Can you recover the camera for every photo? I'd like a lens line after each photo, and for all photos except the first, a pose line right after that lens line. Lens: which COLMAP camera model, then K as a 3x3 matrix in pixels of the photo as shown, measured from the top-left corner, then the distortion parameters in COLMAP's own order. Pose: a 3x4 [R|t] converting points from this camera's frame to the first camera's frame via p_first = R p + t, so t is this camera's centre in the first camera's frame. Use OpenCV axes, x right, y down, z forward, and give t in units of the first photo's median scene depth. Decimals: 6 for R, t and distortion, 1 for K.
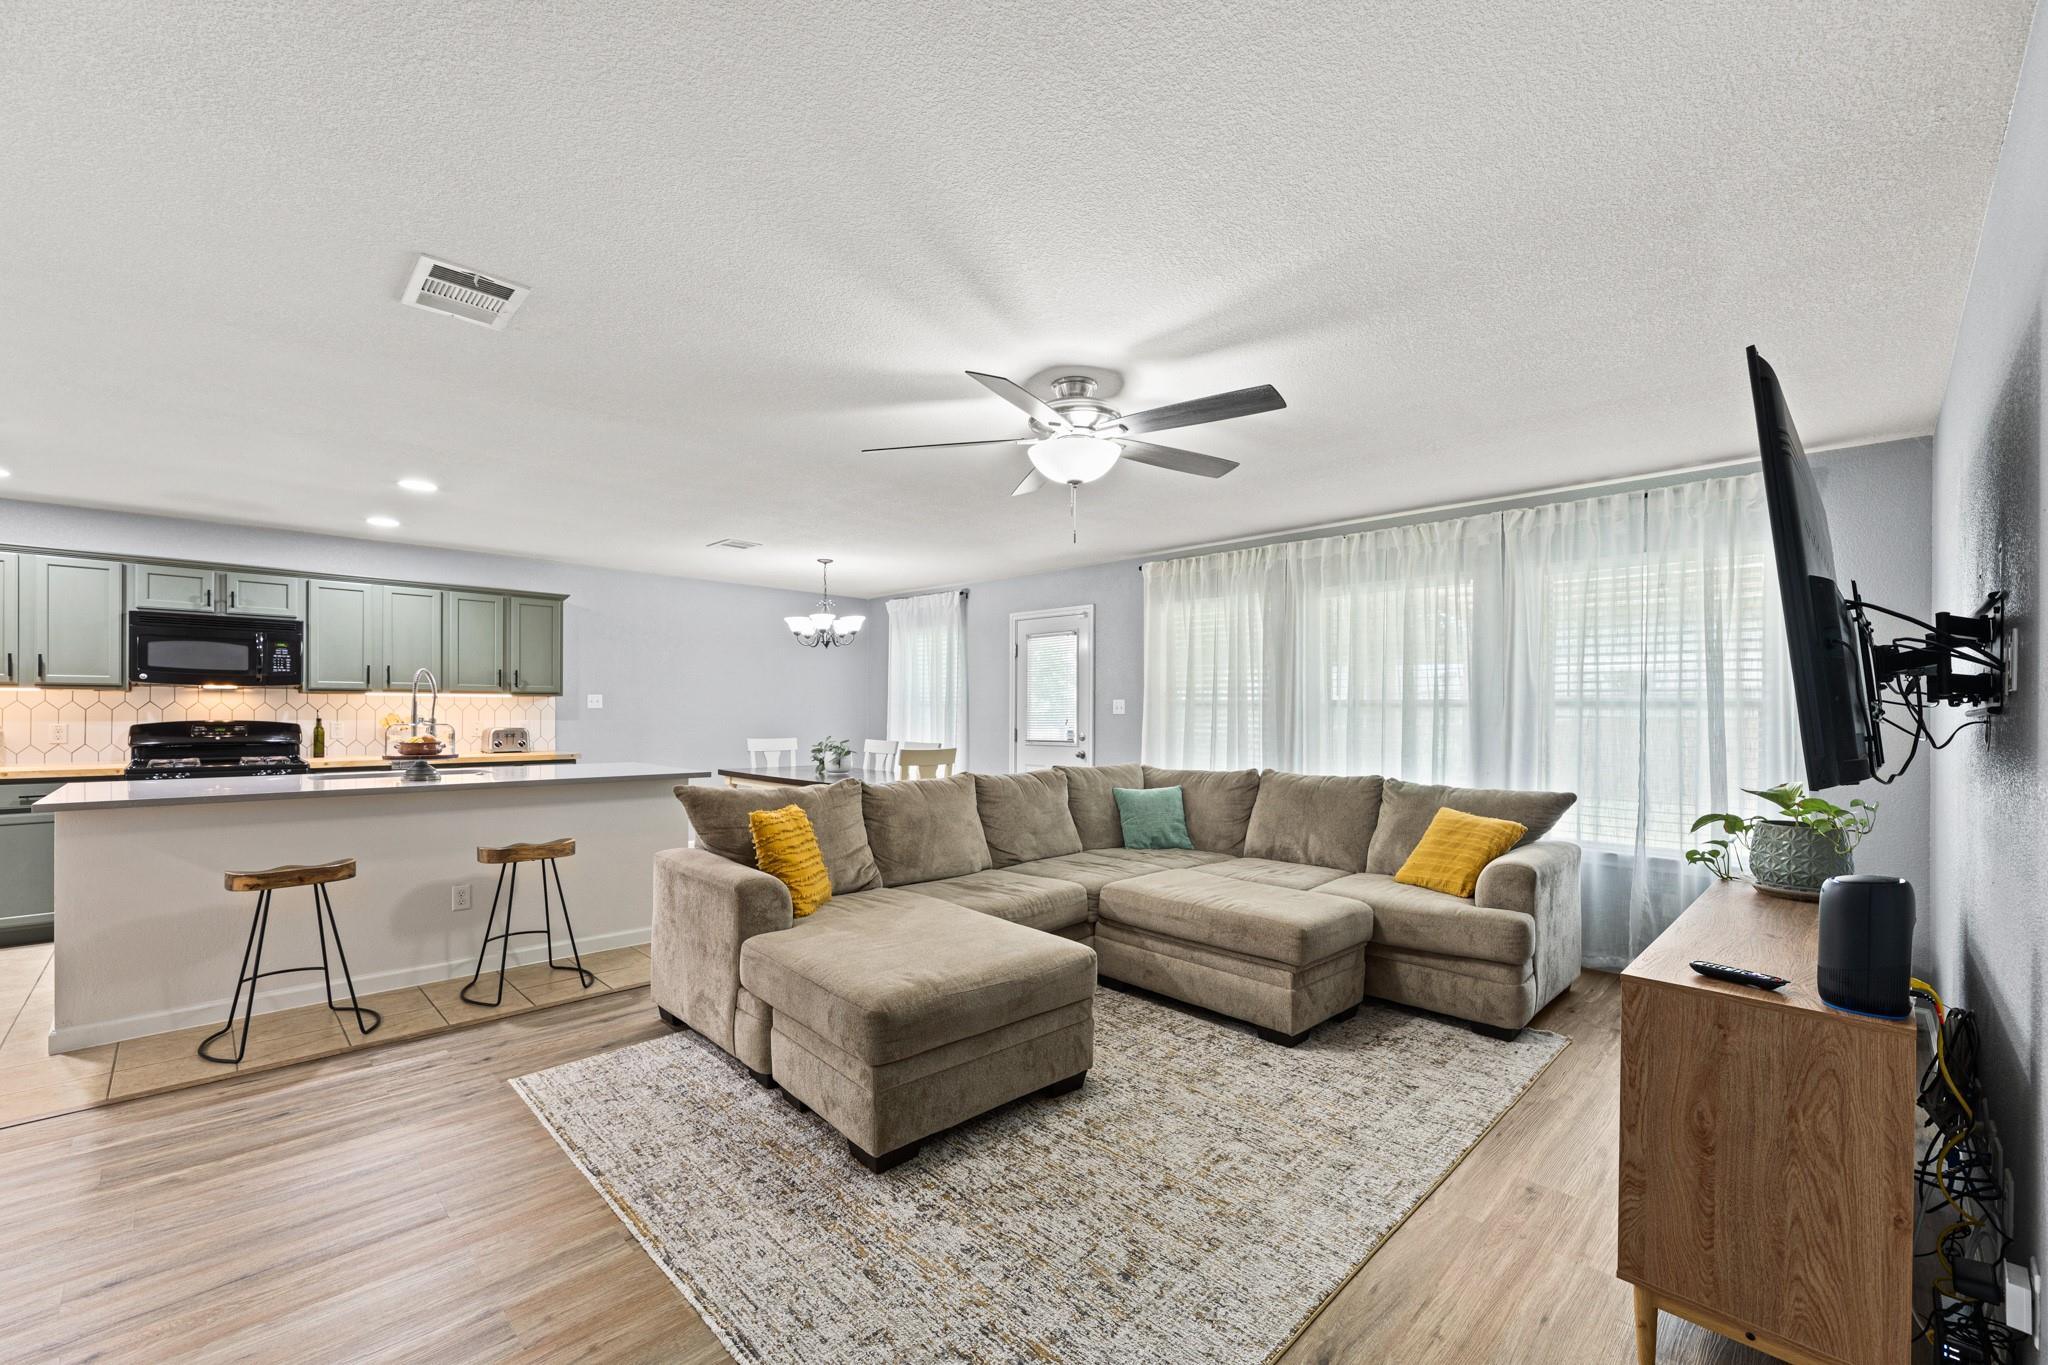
lens RADIAL K [[842.0, 0, 1025.9], [0, 842.0, 716.2], [0, 0, 1]] dist [-0.000111, 0.000083]
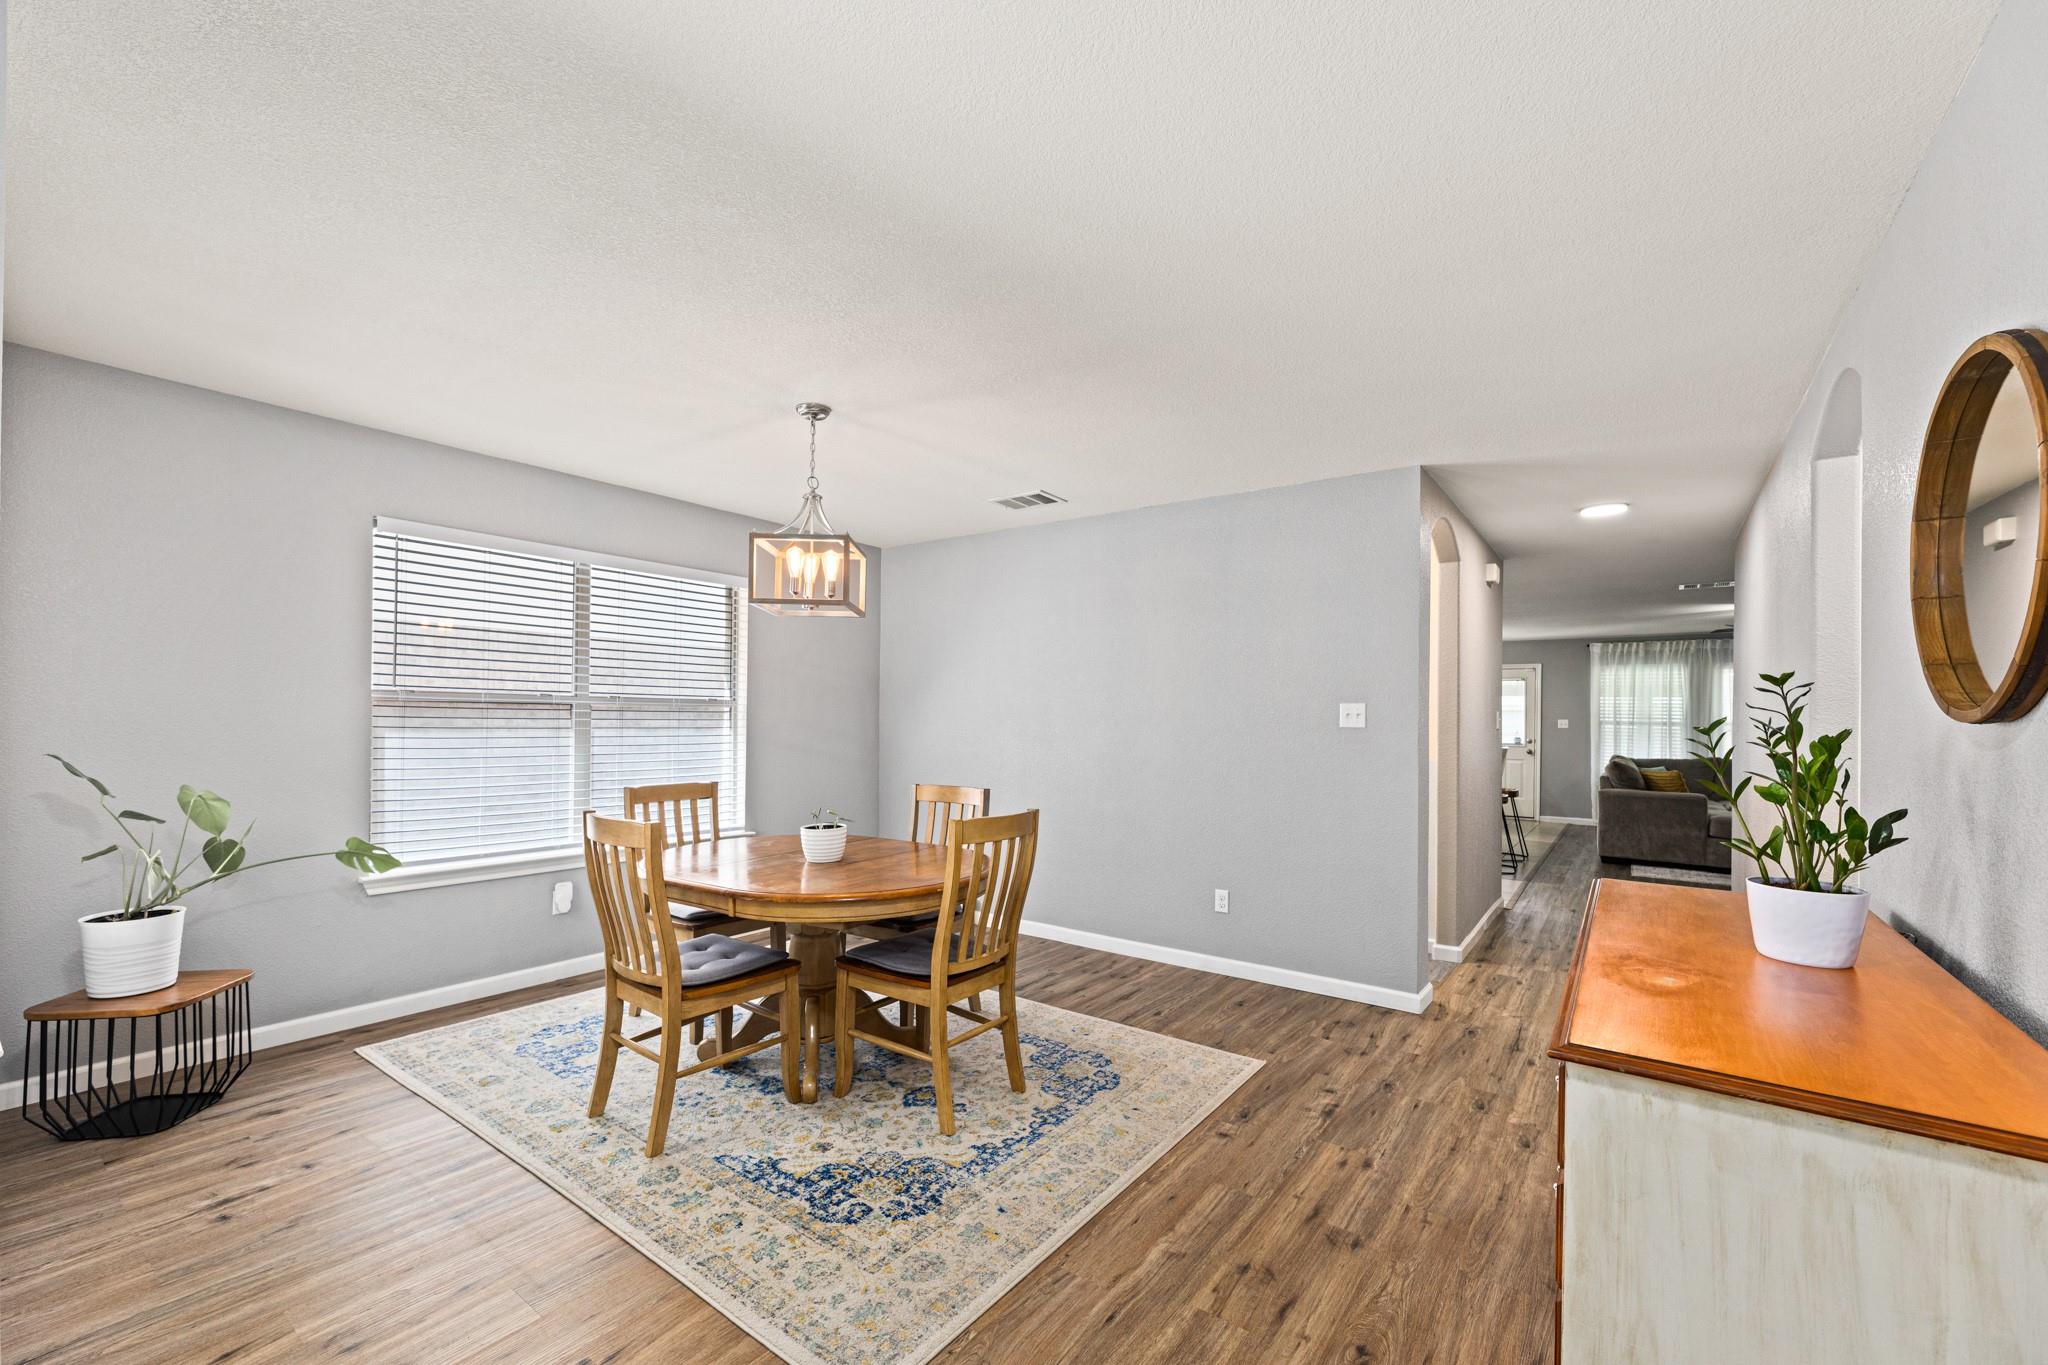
lens RADIAL K [[842.6, 0, 1012.7], [0, 842.6, 722.0], [0, 0, 1]] dist [-0.001790, -0.000263]
pose [[0.988694, 0.004276, 0.149887, -1.405240], [-0.003845, 0.999988, -0.003166, -0.005346], [-0.149899, 0.002554, 0.988698, -0.604343]]
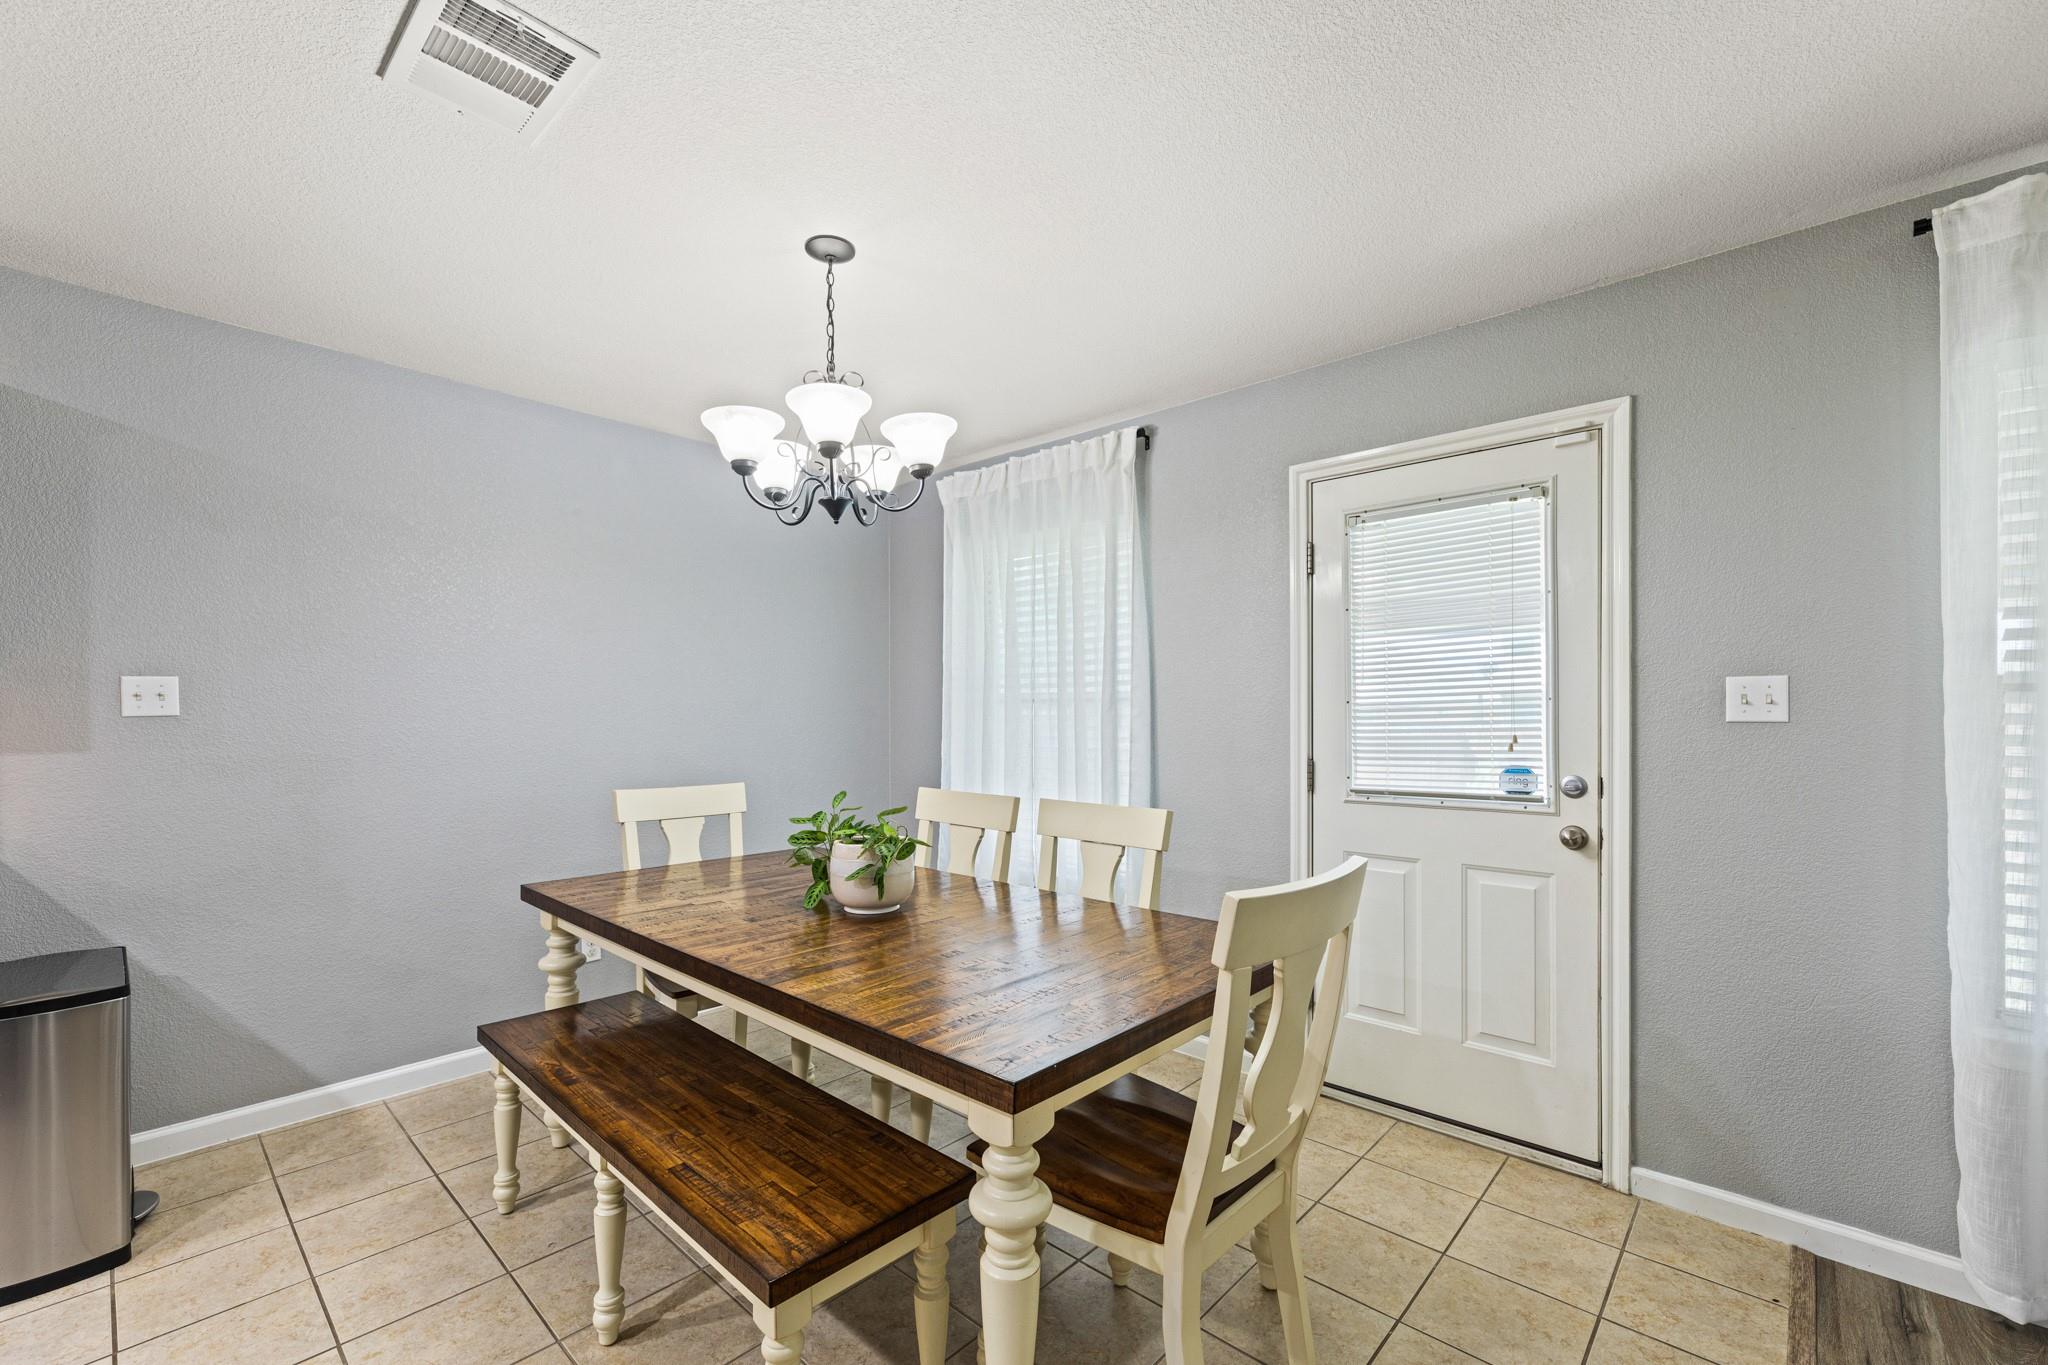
lens RADIAL K [[842.0, 0, 1025.9], [0, 842.0, 716.2], [0, 0, 1]] dist [-0.000111, 0.000083]
pose [[0.998507, -0.008881, 0.053892, -0.206391], [0.008850, 0.999961, 0.000812, -0.007591], [-0.053897, -0.000334, 0.998546, 0.764133]]
